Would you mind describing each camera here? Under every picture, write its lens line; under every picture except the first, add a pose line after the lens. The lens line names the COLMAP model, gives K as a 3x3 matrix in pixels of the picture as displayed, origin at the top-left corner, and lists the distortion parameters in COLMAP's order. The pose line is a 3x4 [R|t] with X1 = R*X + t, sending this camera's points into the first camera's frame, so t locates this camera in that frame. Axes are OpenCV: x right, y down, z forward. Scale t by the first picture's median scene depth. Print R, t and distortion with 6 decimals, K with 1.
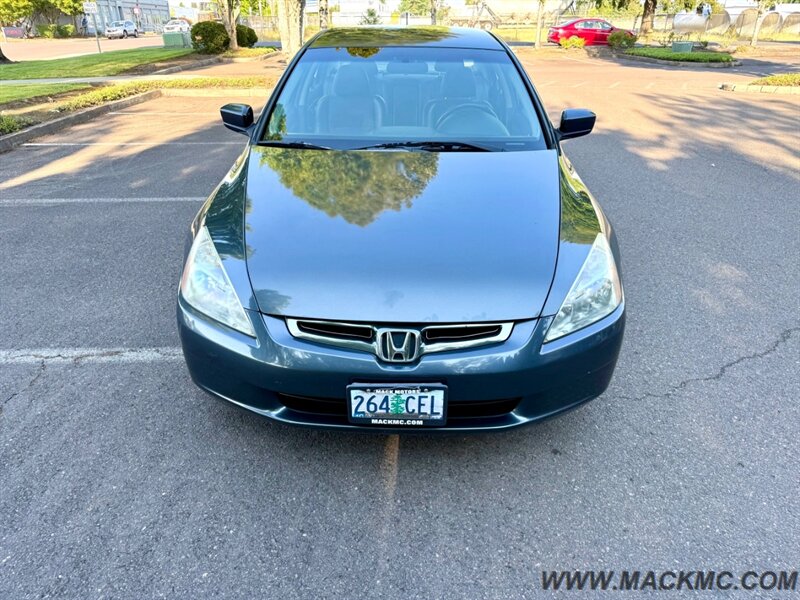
lens RADIAL K [[580.5, 0, 400.3], [0, 580.5, 275.4], [0, 0, 1]] dist [0.022306, -0.031680]
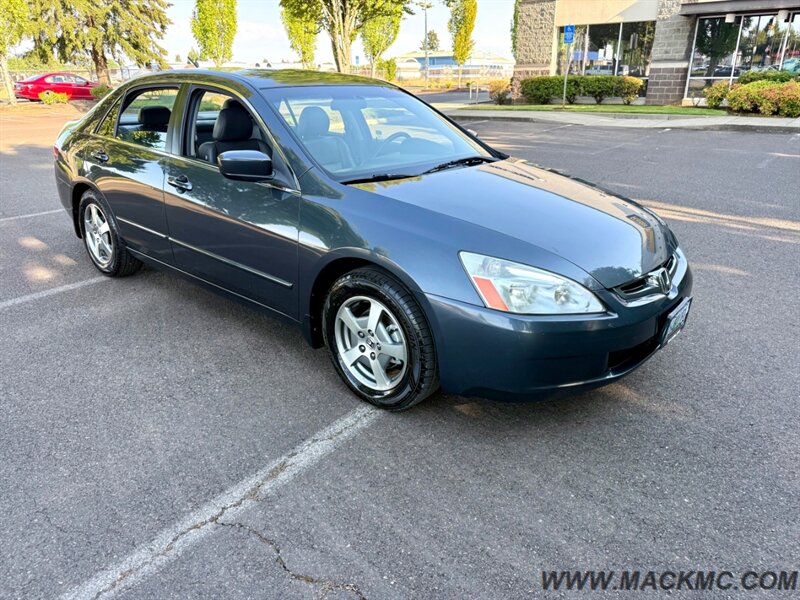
lens RADIAL K [[572.9, 0, 406.5], [0, 572.9, 282.2], [0, 0, 1]] dist [0.000297, -0.006471]
pose [[0.641858, -0.264719, 0.719682, -1.067034], [0.311956, 0.947493, 0.070292, -0.124805], [-0.700501, 0.179391, 0.690736, 0.386359]]
